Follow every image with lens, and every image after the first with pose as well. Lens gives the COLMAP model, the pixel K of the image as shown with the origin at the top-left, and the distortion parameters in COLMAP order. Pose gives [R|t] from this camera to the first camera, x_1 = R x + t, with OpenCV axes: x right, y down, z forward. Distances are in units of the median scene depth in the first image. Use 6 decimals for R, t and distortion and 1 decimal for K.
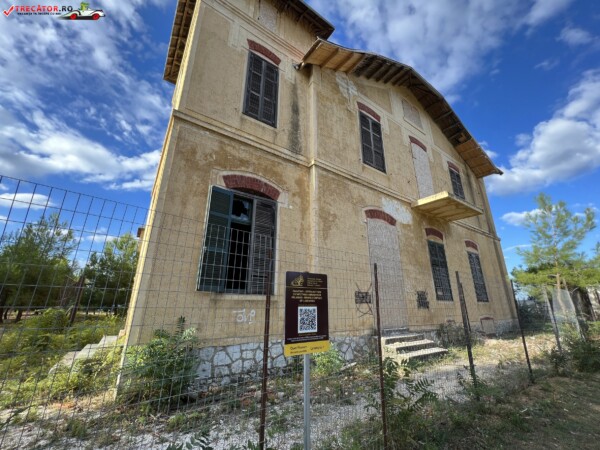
lens RADIAL K [[248.8, 0, 304.4], [0, 248.8, 224.7], [0, 0, 1]] dist [-0.000557, 0.016081]
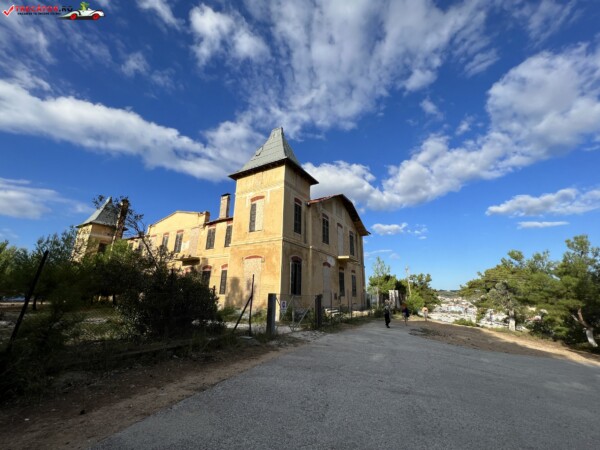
lens RADIAL K [[244.4, 0, 298.0], [0, 244.4, 226.5], [0, 0, 1]] dist [0.000049, 0.000381]
pose [[0.922634, 0.119225, 0.366787, -0.896205], [-0.136717, 0.990366, 0.021983, -0.416405], [-0.360632, -0.070428, 0.930045, -1.160478]]
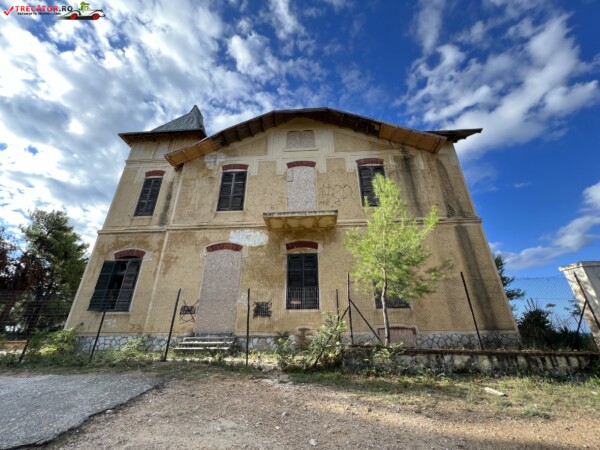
lens RADIAL K [[242.8, 0, 291.8], [0, 242.8, 228.2], [0, 0, 1]] dist [0.000559, 0.000072]
pose [[0.774063, -0.263052, -0.575873, 1.277605], [0.203409, 0.964703, -0.167250, 0.148368], [0.599542, 0.012324, 0.800248, 0.173138]]
